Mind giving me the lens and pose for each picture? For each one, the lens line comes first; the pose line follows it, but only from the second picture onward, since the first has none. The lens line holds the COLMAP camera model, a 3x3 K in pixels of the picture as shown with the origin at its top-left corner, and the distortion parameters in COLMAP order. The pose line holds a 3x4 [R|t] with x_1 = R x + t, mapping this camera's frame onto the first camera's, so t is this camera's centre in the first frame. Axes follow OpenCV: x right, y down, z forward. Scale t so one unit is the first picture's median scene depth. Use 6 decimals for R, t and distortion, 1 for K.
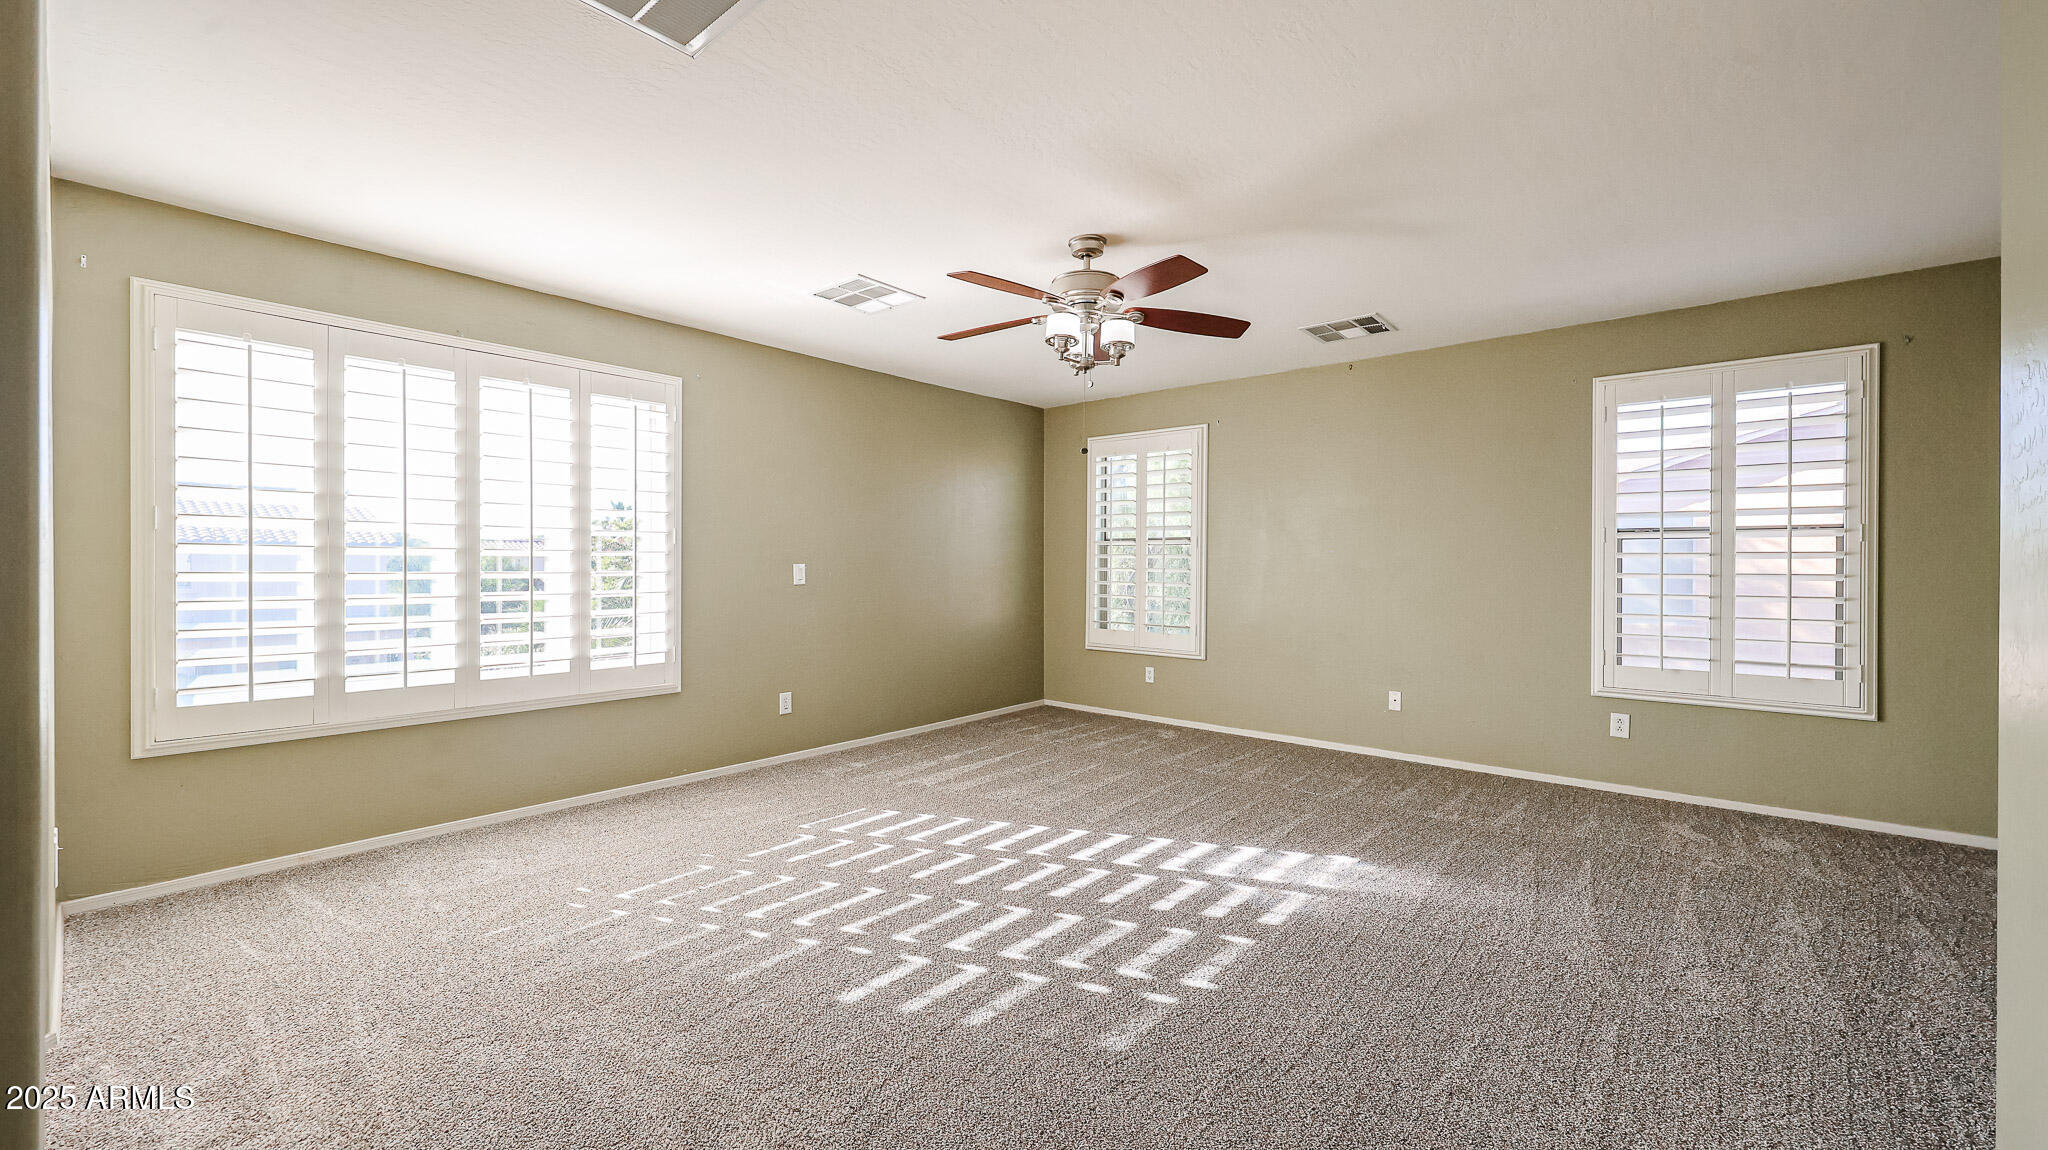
lens RADIAL K [[795.4, 0, 1028.9], [0, 795.4, 562.7], [0, 0, 1]] dist [0.003285, 0.000073]
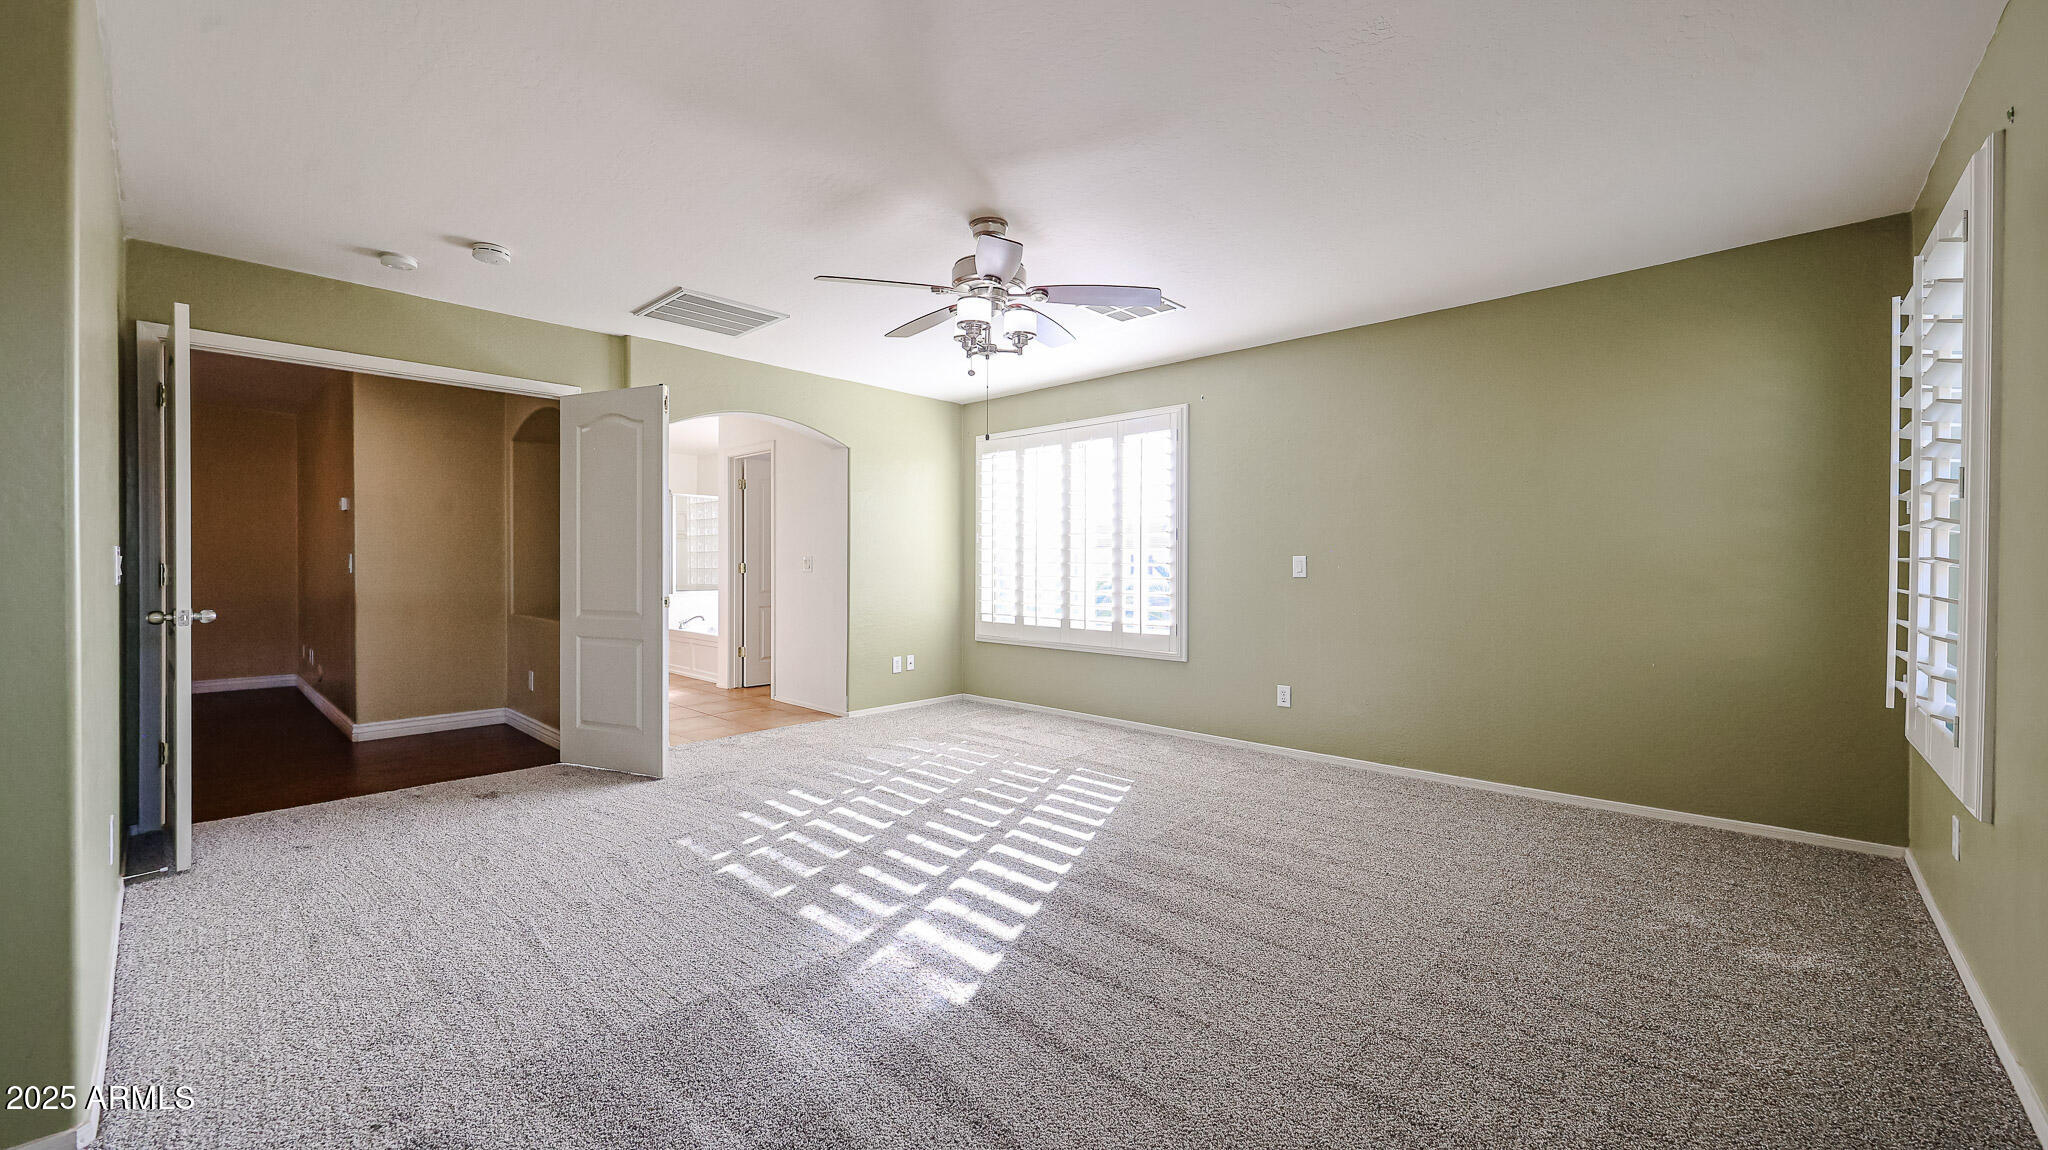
lens RADIAL K [[795.4, 0, 1028.7], [0, 795.4, 576.4], [0, 0, 1]] dist [0.003285, 0.000073]
pose [[-0.044505, 0.013492, -0.998918, 1.115229], [-0.000458, 0.999908, 0.013526, 0.022258], [0.999009, 0.001059, -0.044494, 1.159191]]
